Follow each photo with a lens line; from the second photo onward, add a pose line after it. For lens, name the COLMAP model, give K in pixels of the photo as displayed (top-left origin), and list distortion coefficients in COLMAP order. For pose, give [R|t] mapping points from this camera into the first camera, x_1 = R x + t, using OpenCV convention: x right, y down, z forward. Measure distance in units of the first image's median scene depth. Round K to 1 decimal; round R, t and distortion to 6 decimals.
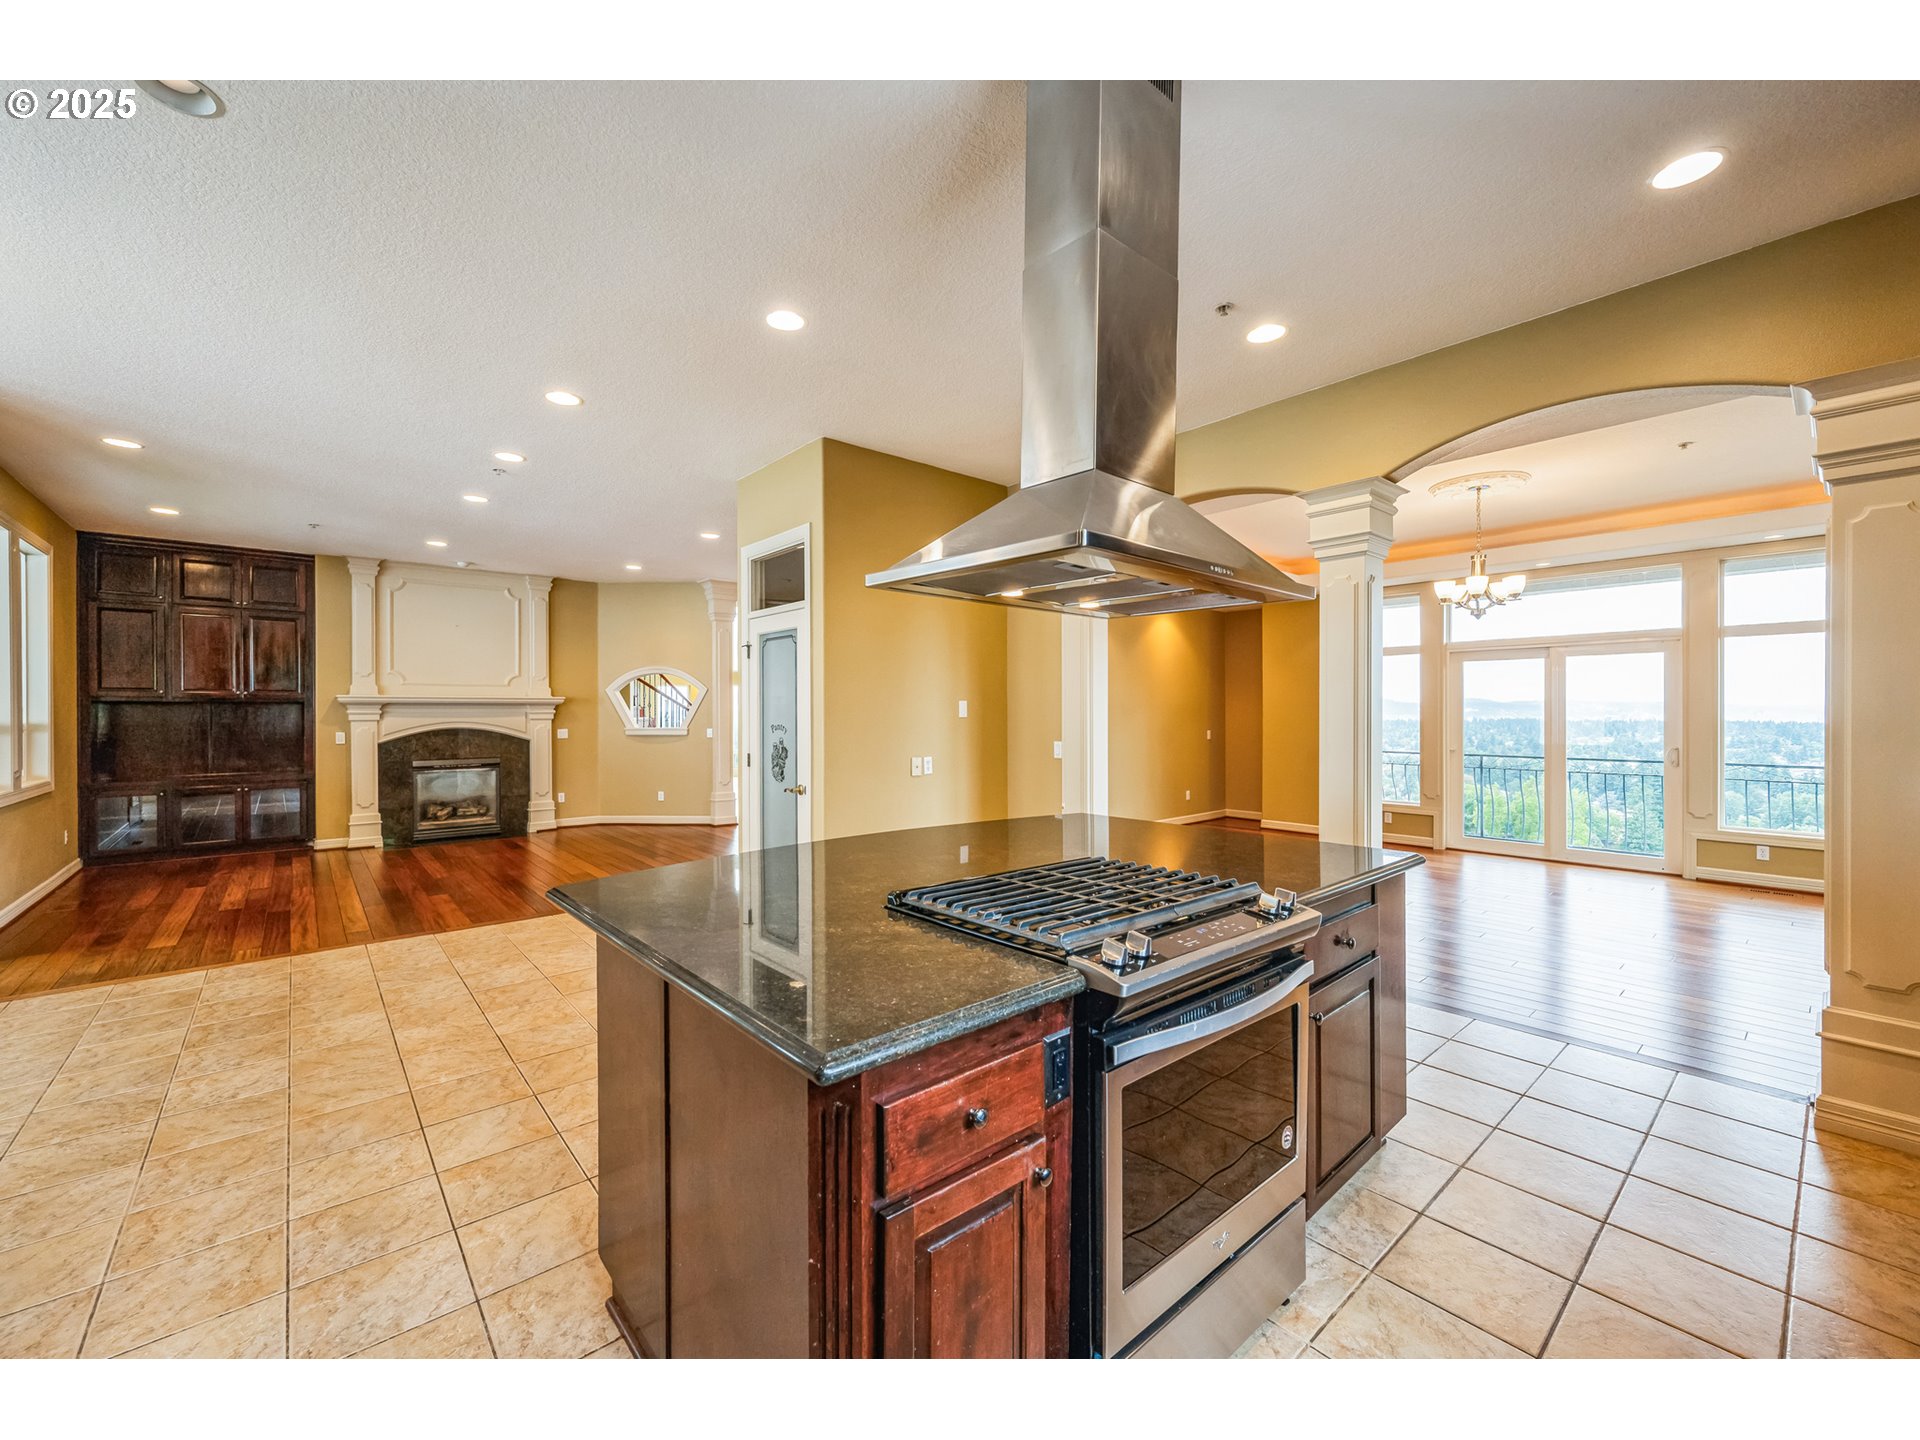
lens RADIAL K [[783.4, 0, 959.0], [0, 783.4, 715.7], [0, 0, 1]] dist [-0.000250, 0.000052]
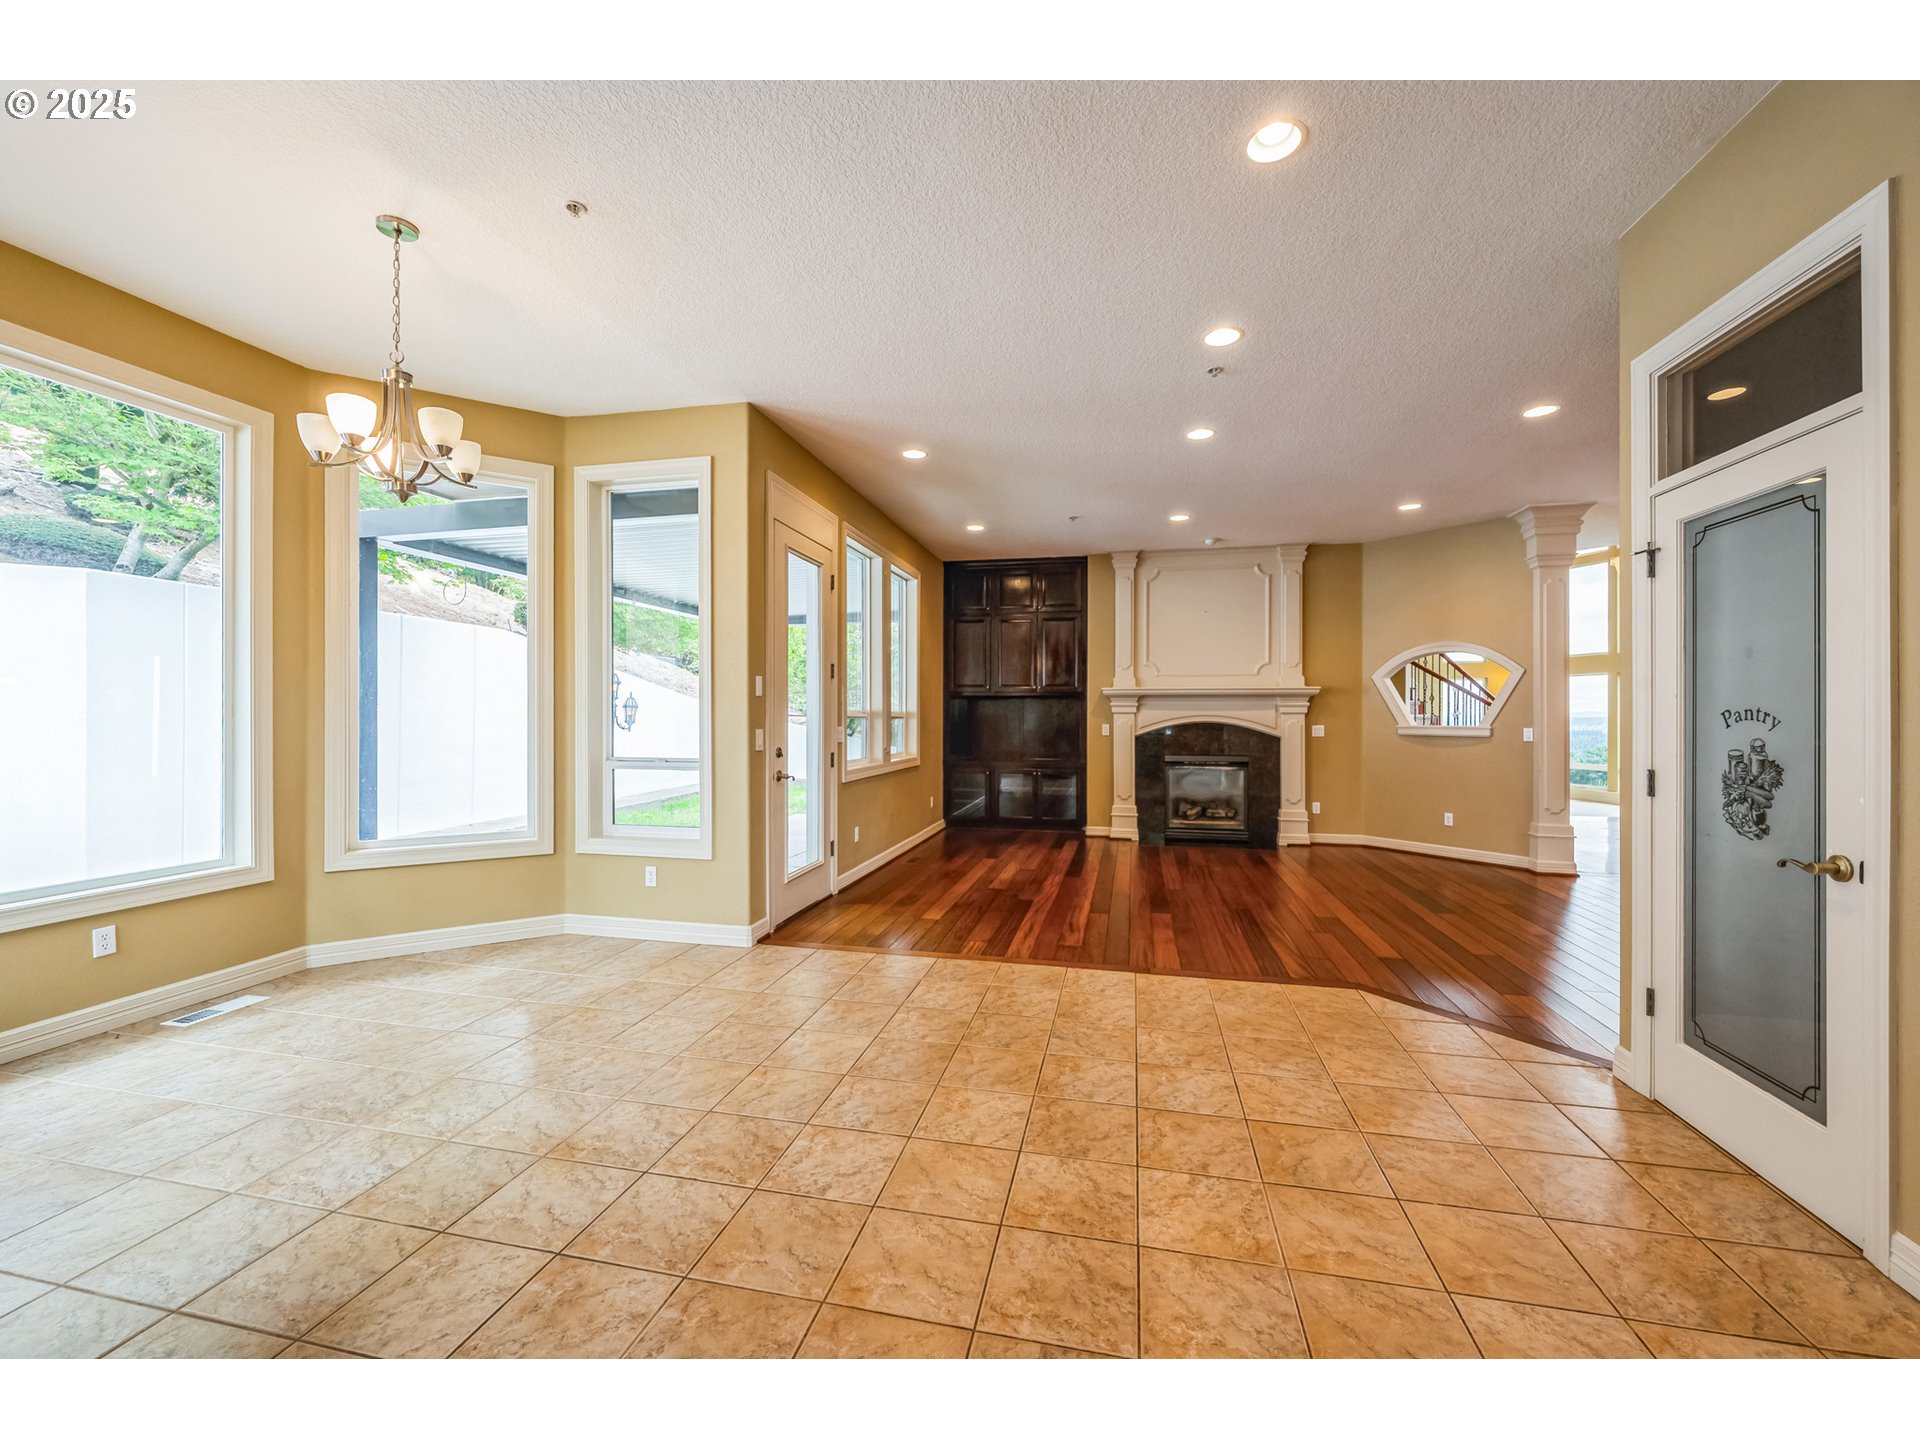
lens RADIAL K [[783.4, 0, 957.9], [0, 783.4, 710.4], [0, 0, 1]] dist [-0.000250, 0.000052]
pose [[0.605556, 0.000900, -0.795802, -0.086730], [-0.009362, 0.999938, -0.005993, 0.011128], [0.795748, 0.011079, 0.605527, 0.218486]]
